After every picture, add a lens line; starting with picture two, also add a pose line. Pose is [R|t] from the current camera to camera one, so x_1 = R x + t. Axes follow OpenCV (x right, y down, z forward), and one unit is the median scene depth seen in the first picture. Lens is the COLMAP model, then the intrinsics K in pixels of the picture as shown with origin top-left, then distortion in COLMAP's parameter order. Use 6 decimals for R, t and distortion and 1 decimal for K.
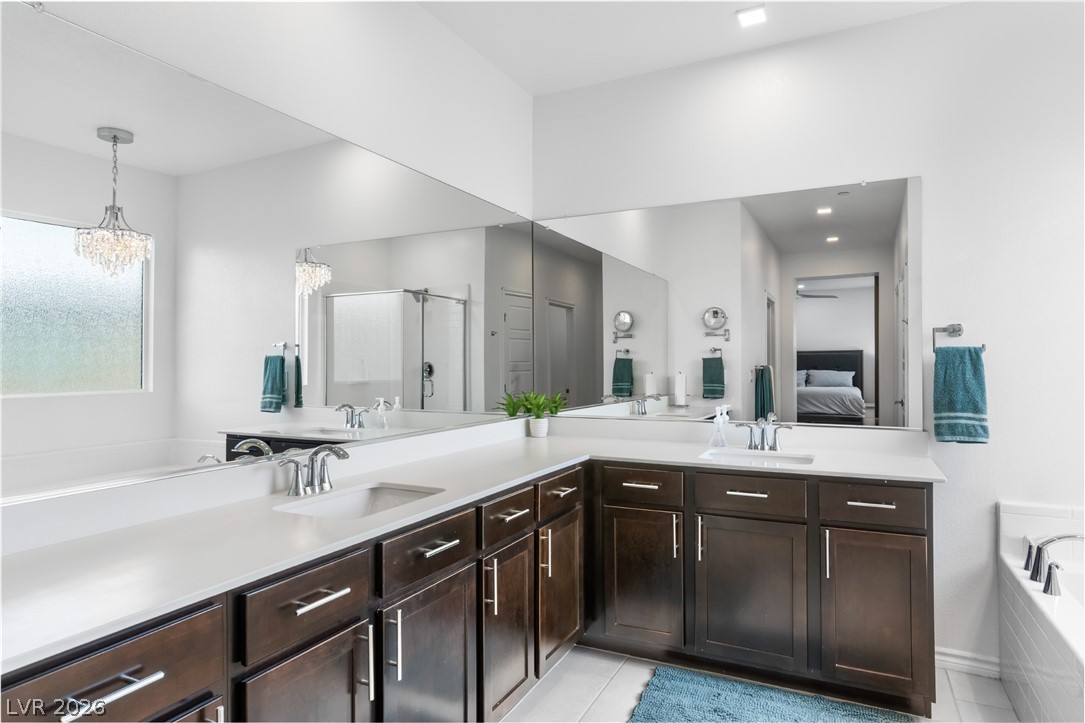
lens RADIAL K [[625.6, 0, 541.7], [0, 625.6, 358.4], [0, 0, 1]] dist [-0.020138, 0.017801]
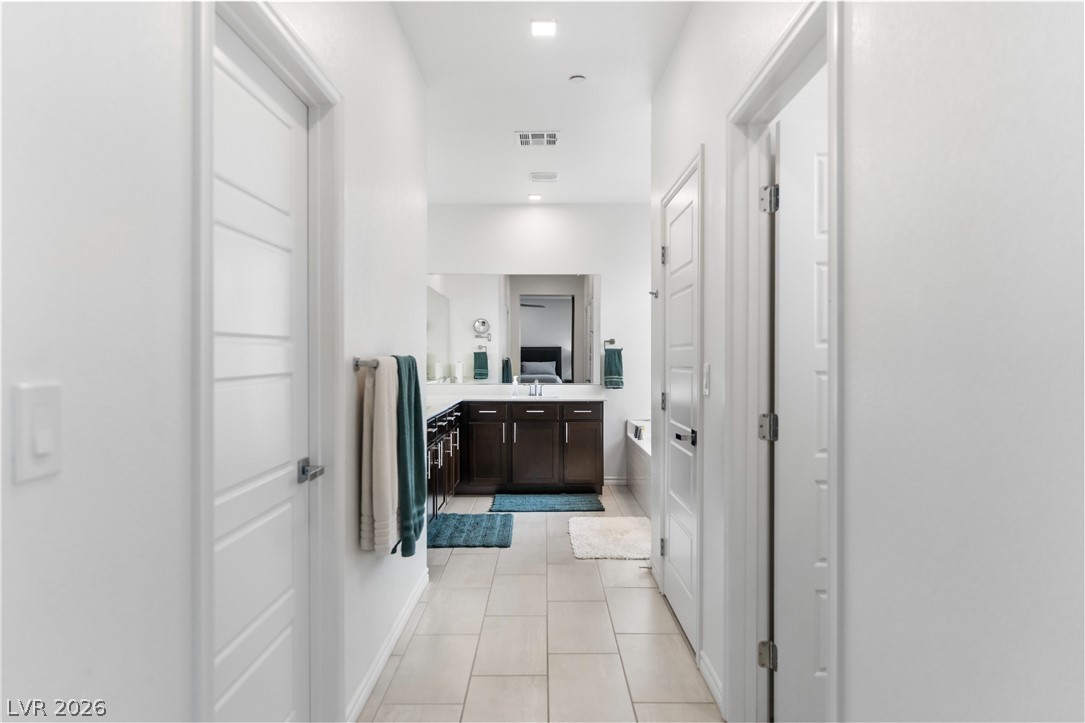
lens RADIAL K [[675.8, 0, 542.5], [0, 675.8, 361.5], [0, 0, 1]] dist [-0.000993, -0.000034]
pose [[0.894296, 0.000183, 0.447475, -0.718728], [-0.006574, 0.999897, 0.012730, -0.000196], [-0.447427, -0.014326, 0.894206, -1.173195]]
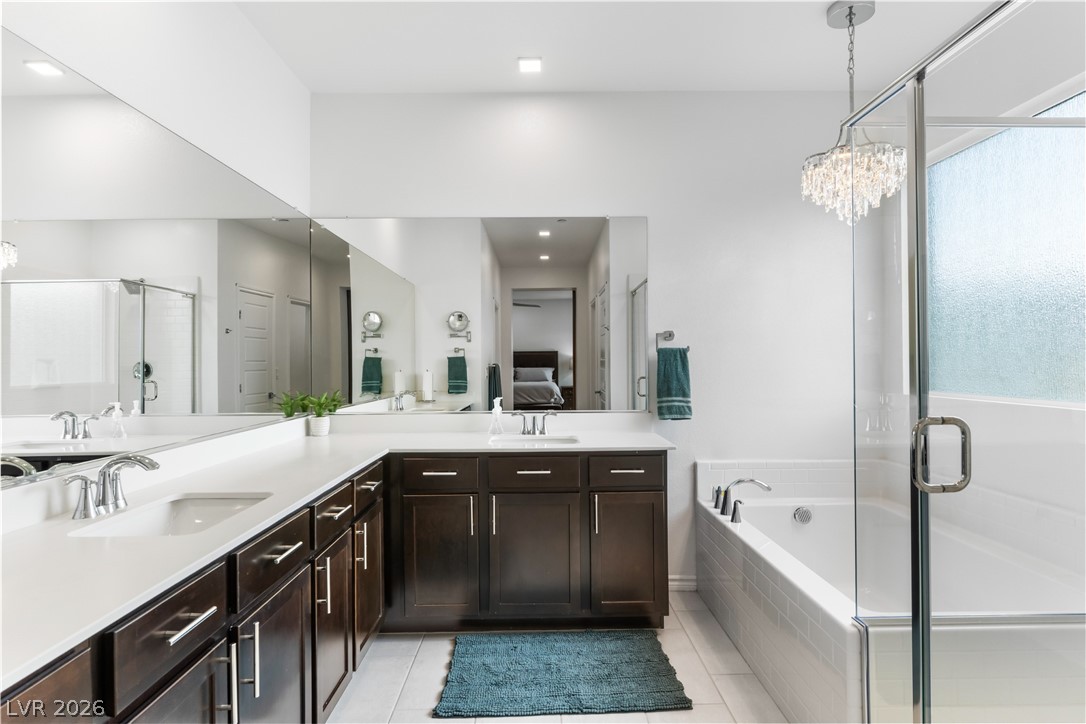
lens RADIAL K [[584.6, 0, 540.0], [0, 584.6, 357.7], [0, 0, 1]] dist [-0.015852, 0.000651]
pose [[0.890852, -0.000980, 0.454293, -0.148228], [0.001208, 0.999999, -0.000211, 0.002457], [-0.454292, 0.000737, 0.890852, 0.014906]]
